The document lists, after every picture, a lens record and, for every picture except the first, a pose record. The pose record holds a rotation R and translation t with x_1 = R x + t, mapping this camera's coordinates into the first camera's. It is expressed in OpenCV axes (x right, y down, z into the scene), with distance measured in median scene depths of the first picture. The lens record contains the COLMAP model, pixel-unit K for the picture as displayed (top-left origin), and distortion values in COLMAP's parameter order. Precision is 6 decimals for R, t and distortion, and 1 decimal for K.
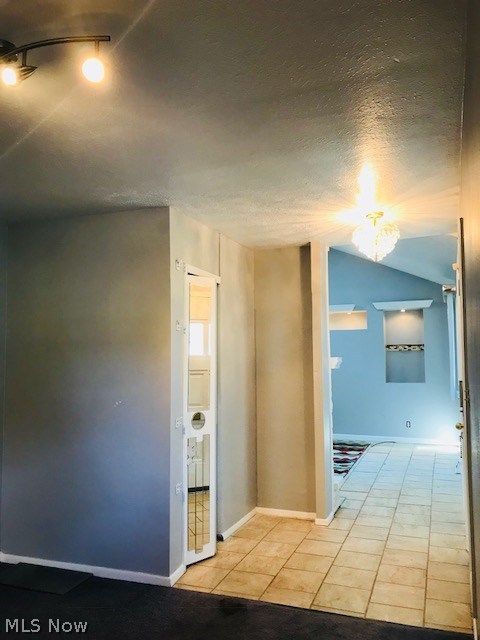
lens RADIAL K [[526.4, 0, 240.1], [0, 526.4, 320.2], [0, 0, 1]] dist [0.045386, -0.059498]
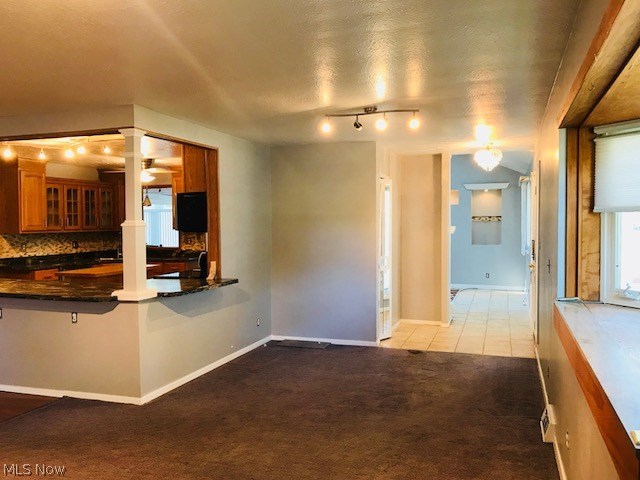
lens RADIAL K [[526.4, 0, 318.1], [0, 526.4, 239.8], [0, 0, 1]] dist [0.045386, -0.059498]
pose [[0.999637, 0.002532, 0.026806, -0.265389], [-0.005144, 0.995190, 0.097830, -0.041513], [-0.026429, -0.097932, 0.994842, -0.560945]]
